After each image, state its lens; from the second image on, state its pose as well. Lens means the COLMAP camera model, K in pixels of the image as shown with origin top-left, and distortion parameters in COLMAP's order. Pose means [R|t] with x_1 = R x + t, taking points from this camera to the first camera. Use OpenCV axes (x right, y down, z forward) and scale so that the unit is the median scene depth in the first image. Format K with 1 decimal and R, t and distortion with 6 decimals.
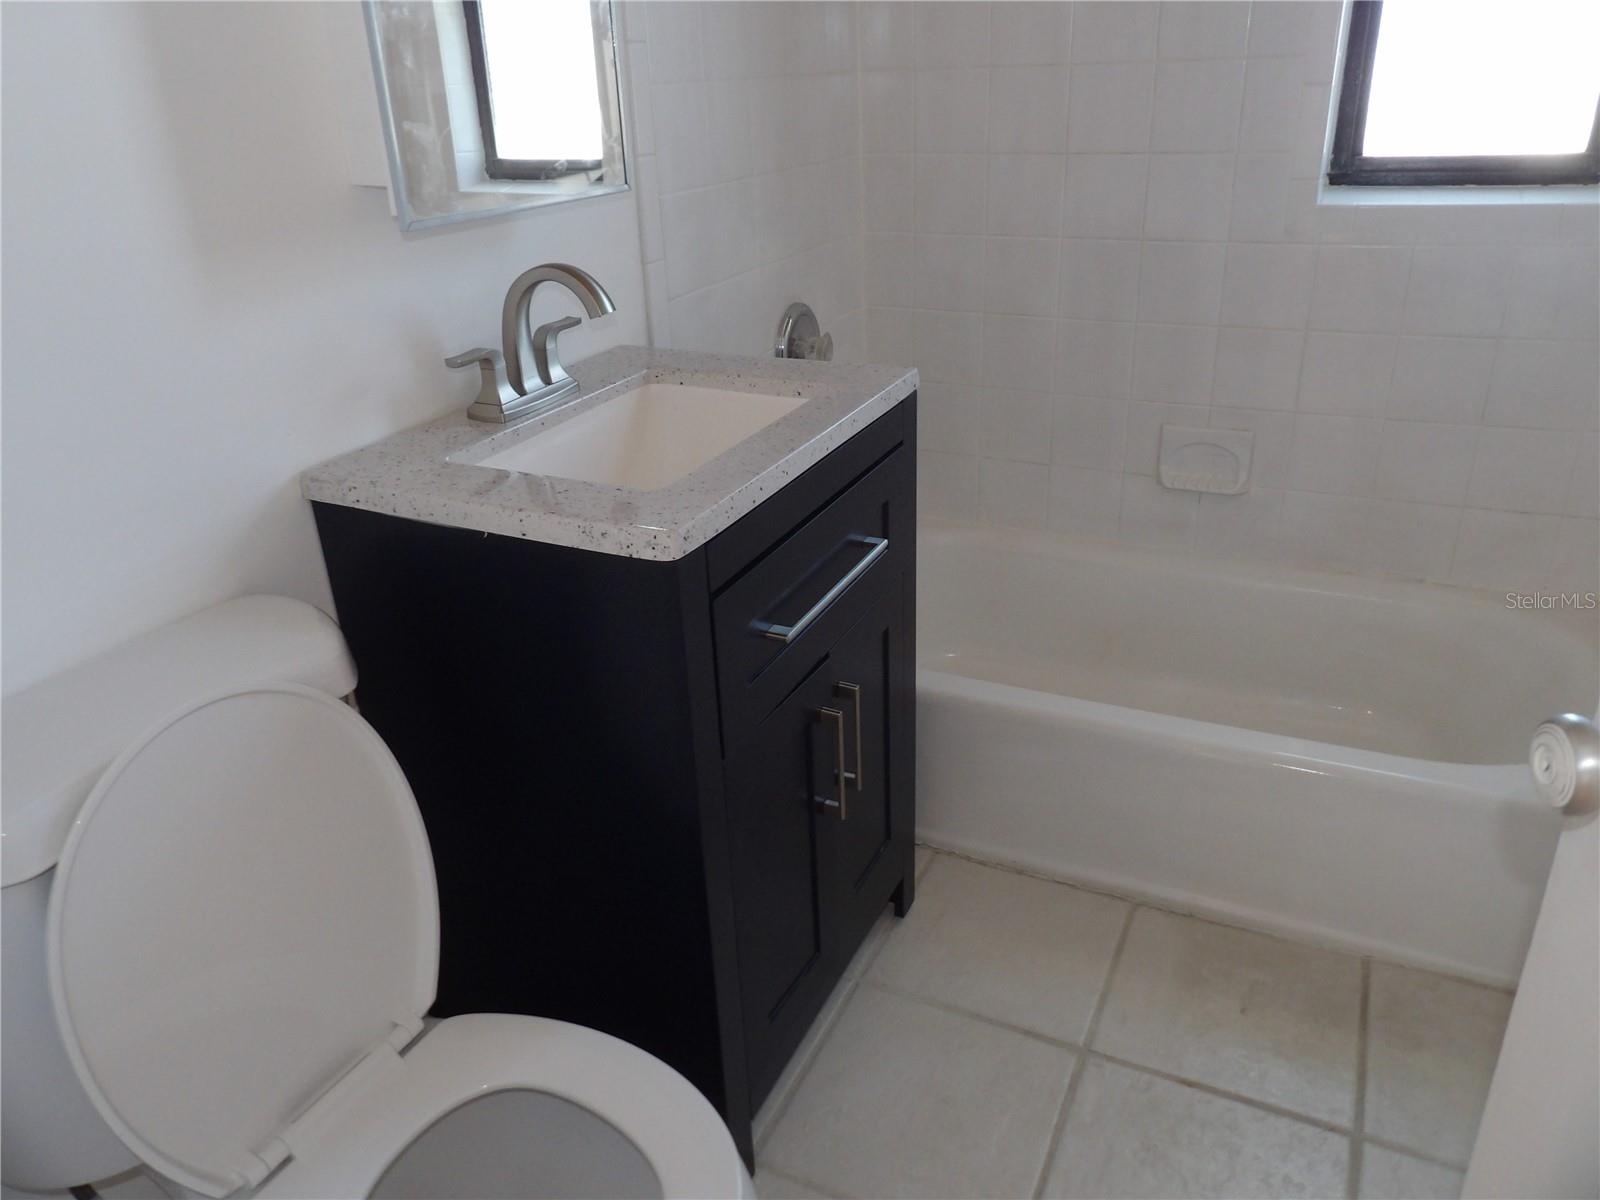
lens RADIAL K [[1175.0, 0, 800.0], [0, 1175.0, 600.0], [0, 0, 1]] dist [-0.008324, 0.026151]
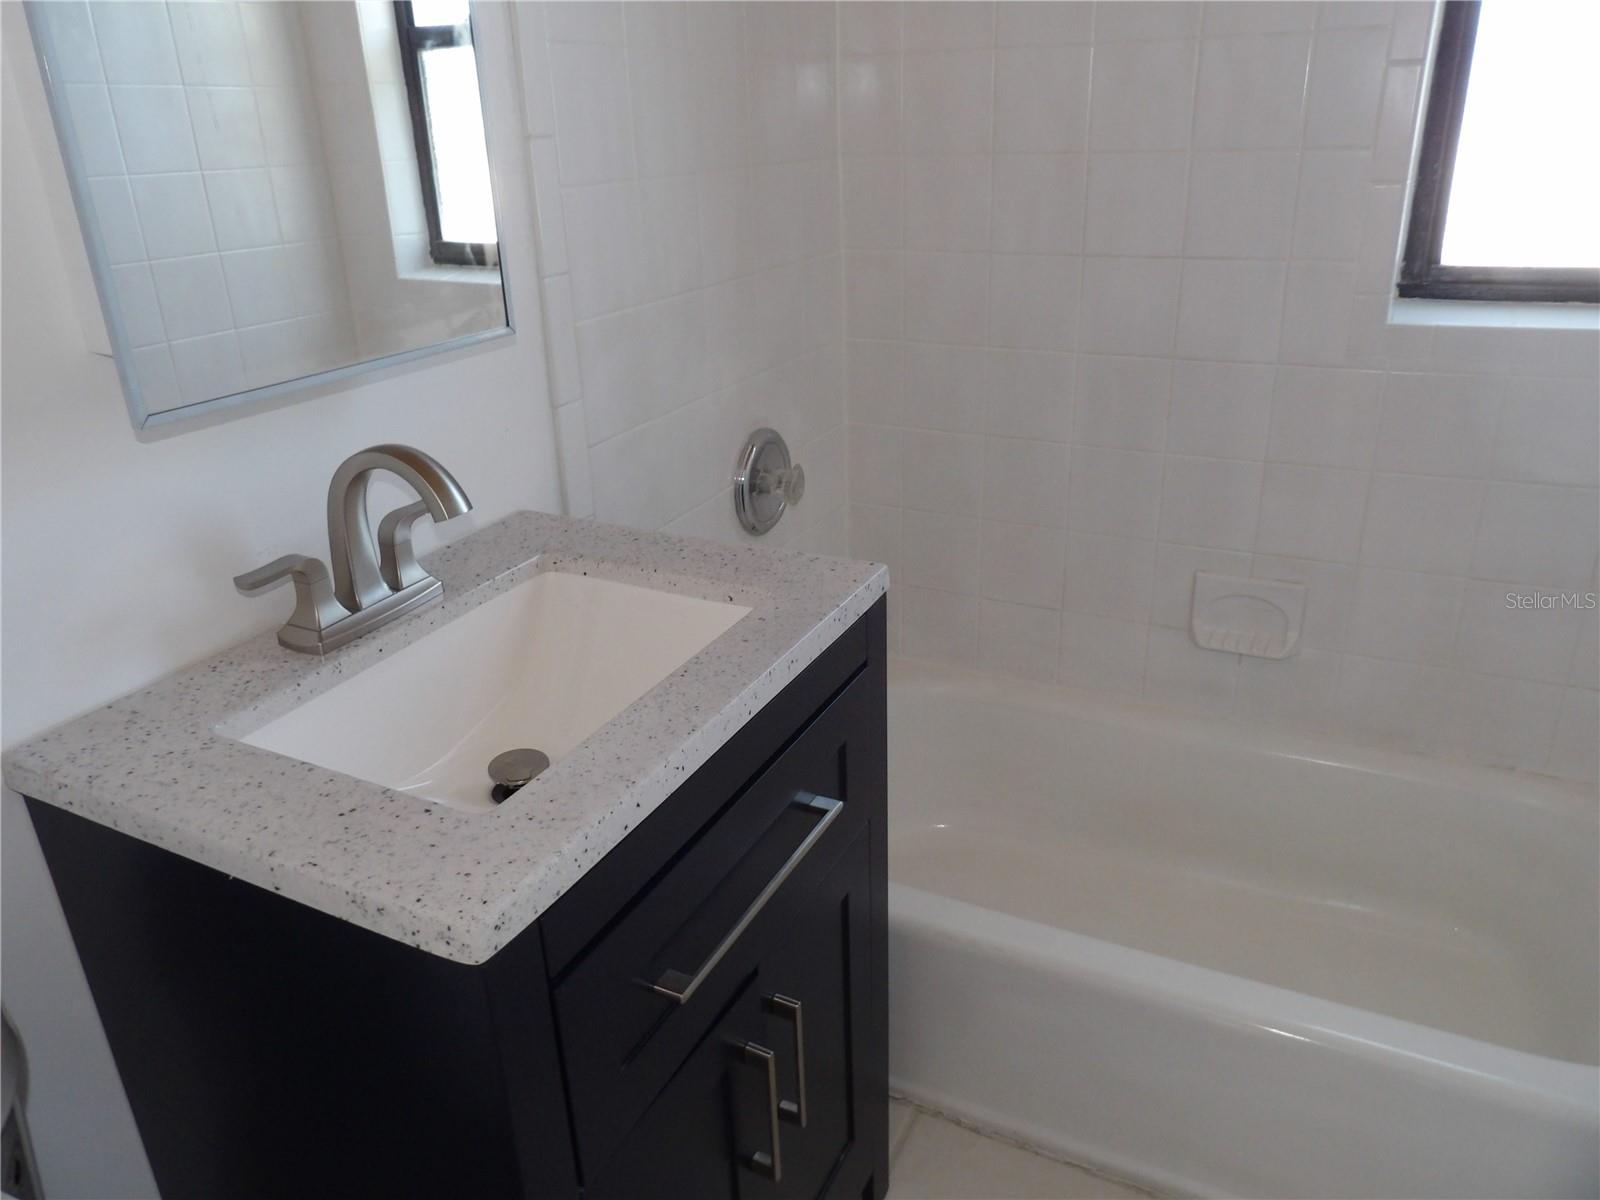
lens RADIAL K [[1164.6, 0, 800.0], [0, 1164.6, 600.0], [0, 0, 1]] dist [-0.011426, 0.034294]
pose [[0.999820, 0.012068, -0.014635, 0.052576], [-0.012496, 0.999485, -0.029541, -0.145602], [0.014271, 0.029719, 0.999456, 0.232106]]
